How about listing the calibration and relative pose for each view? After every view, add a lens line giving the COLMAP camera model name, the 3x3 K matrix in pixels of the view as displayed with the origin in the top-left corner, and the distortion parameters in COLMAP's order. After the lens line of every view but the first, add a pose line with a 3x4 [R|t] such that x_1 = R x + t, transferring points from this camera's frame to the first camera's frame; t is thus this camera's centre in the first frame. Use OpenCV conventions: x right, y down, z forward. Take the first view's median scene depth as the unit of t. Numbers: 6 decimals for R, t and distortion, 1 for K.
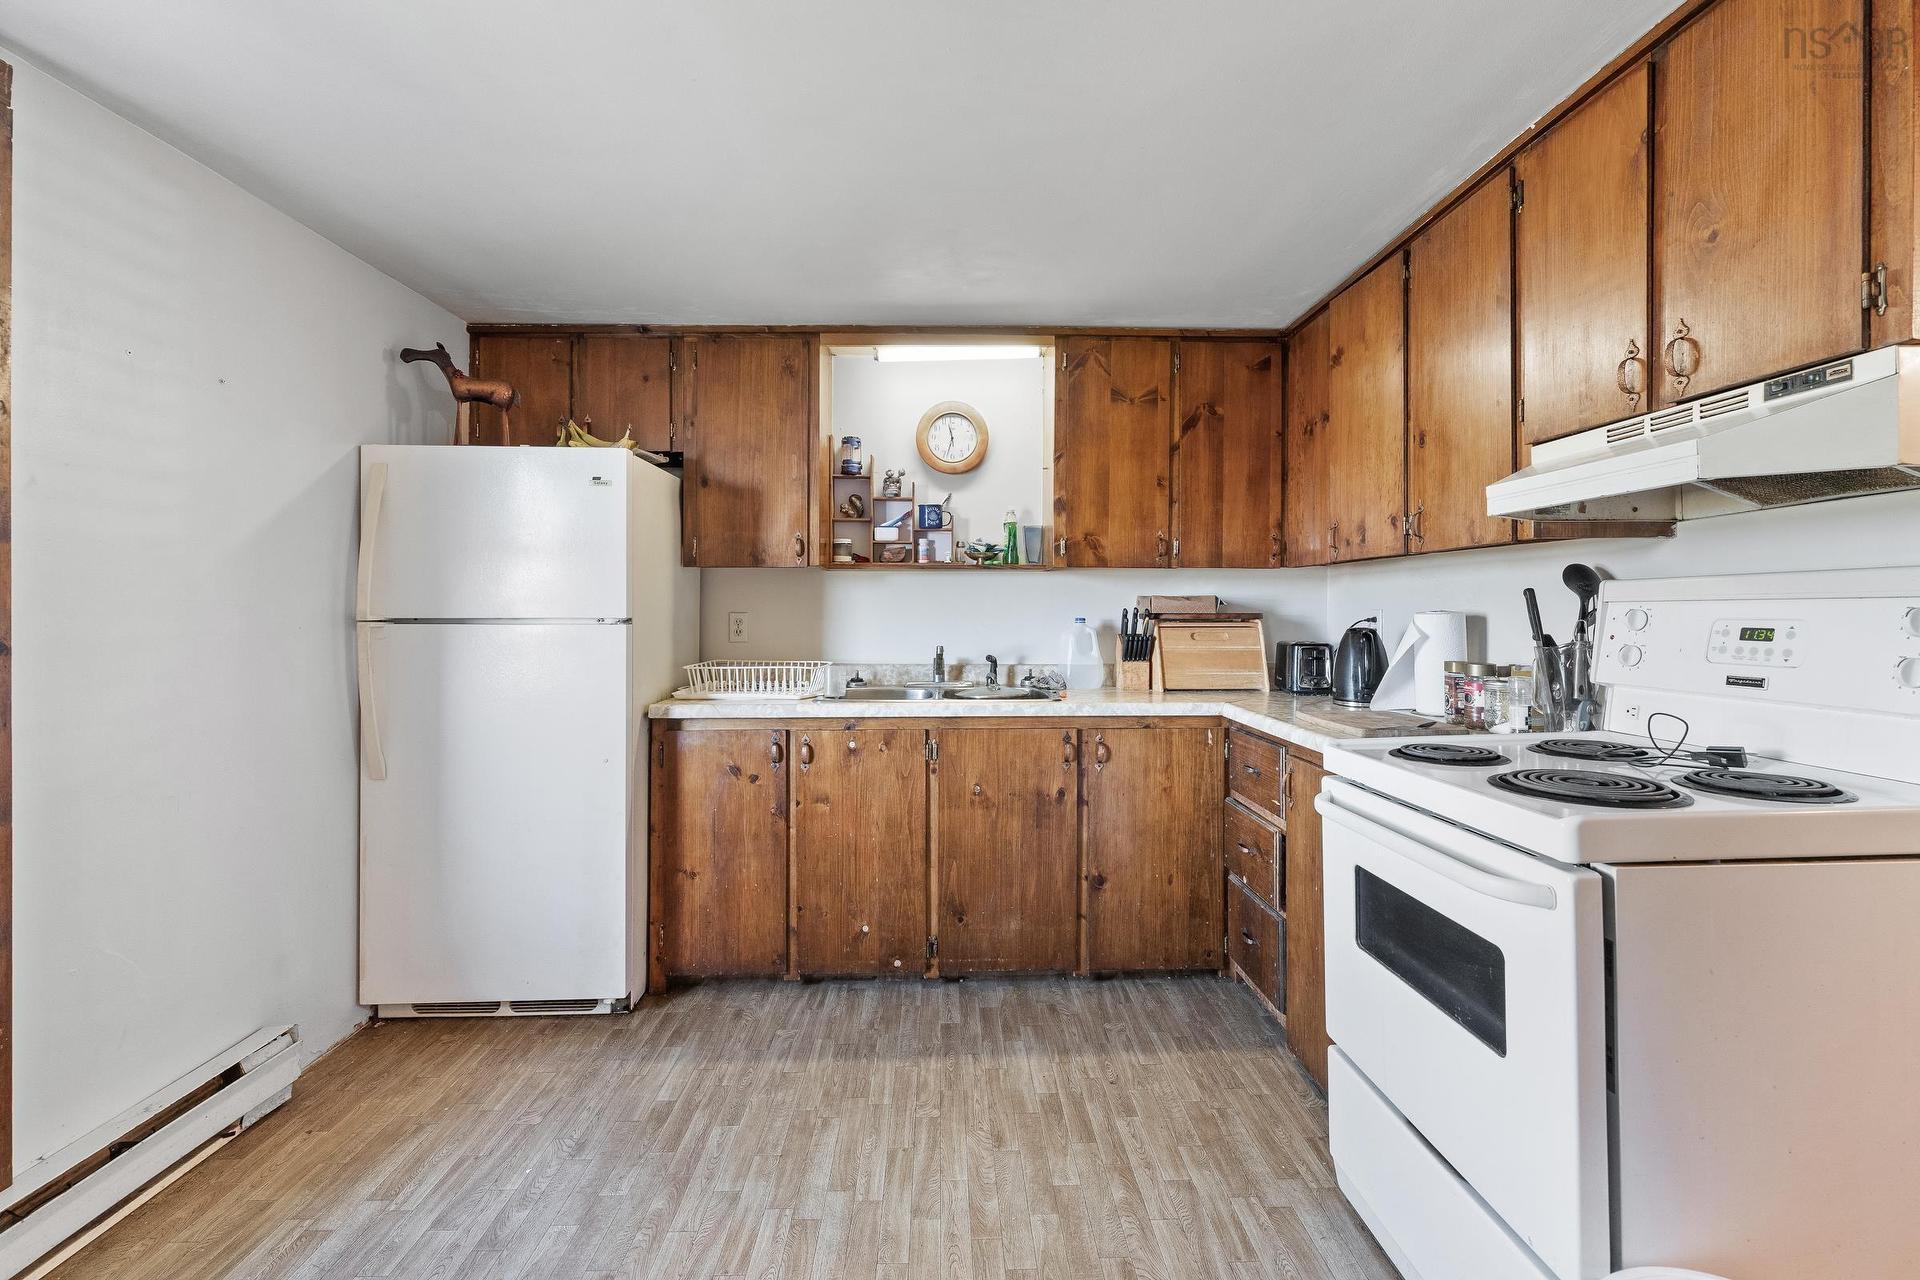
lens RADIAL K [[761.4, 0, 958.5], [0, 761.4, 610.0], [0, 0, 1]] dist [-0.011044, -0.000025]
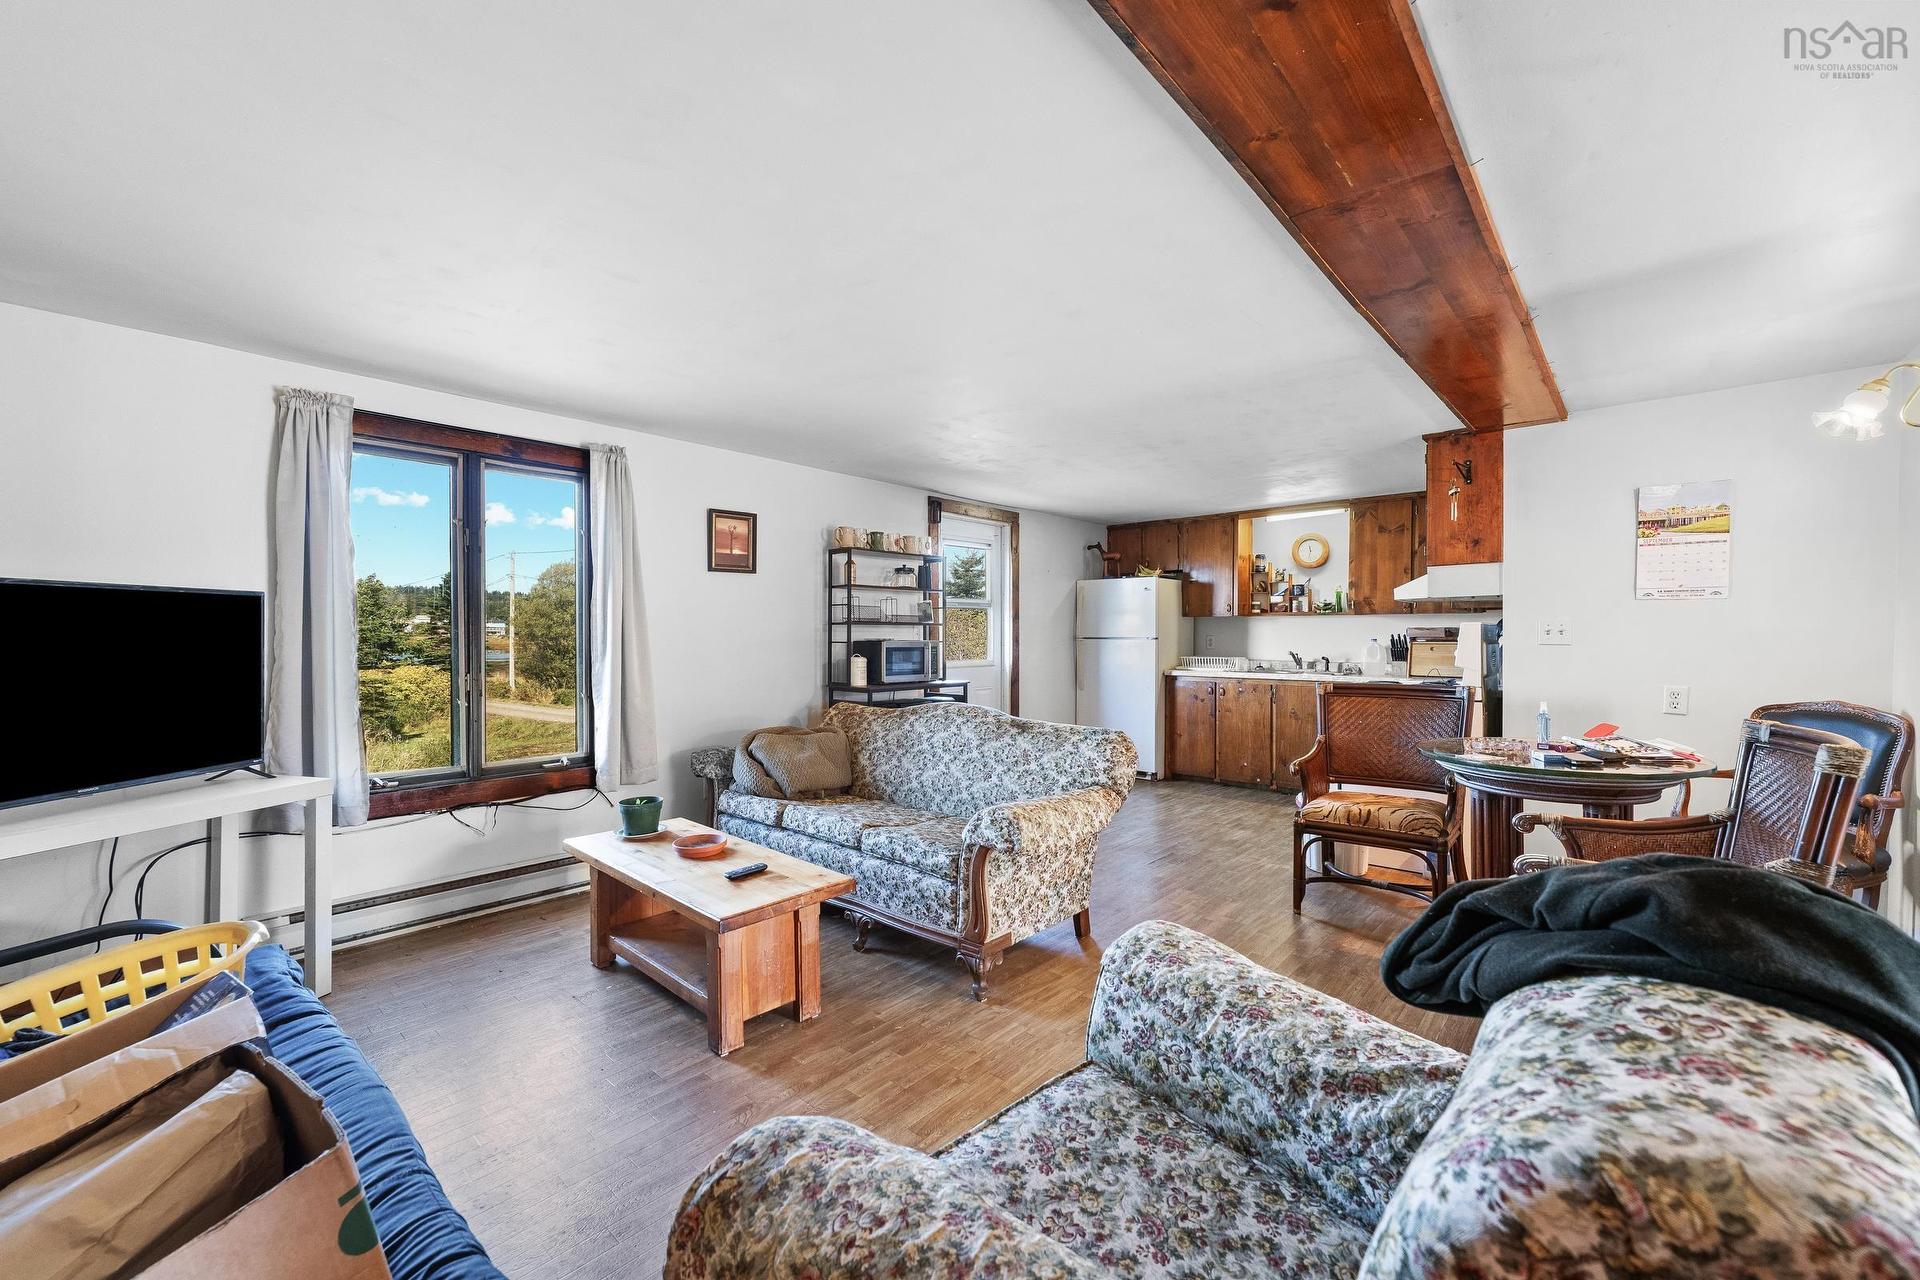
lens RADIAL K [[776.8, 0, 960.0], [0, 776.8, 640.0], [0, 0, 1]] dist [-0.000682, -0.000074]
pose [[0.729993, 0.007542, -0.683413, 0.823399], [-0.000423, 0.999944, 0.010583, -0.008524], [0.683455, -0.007437, 0.729955, -1.315235]]
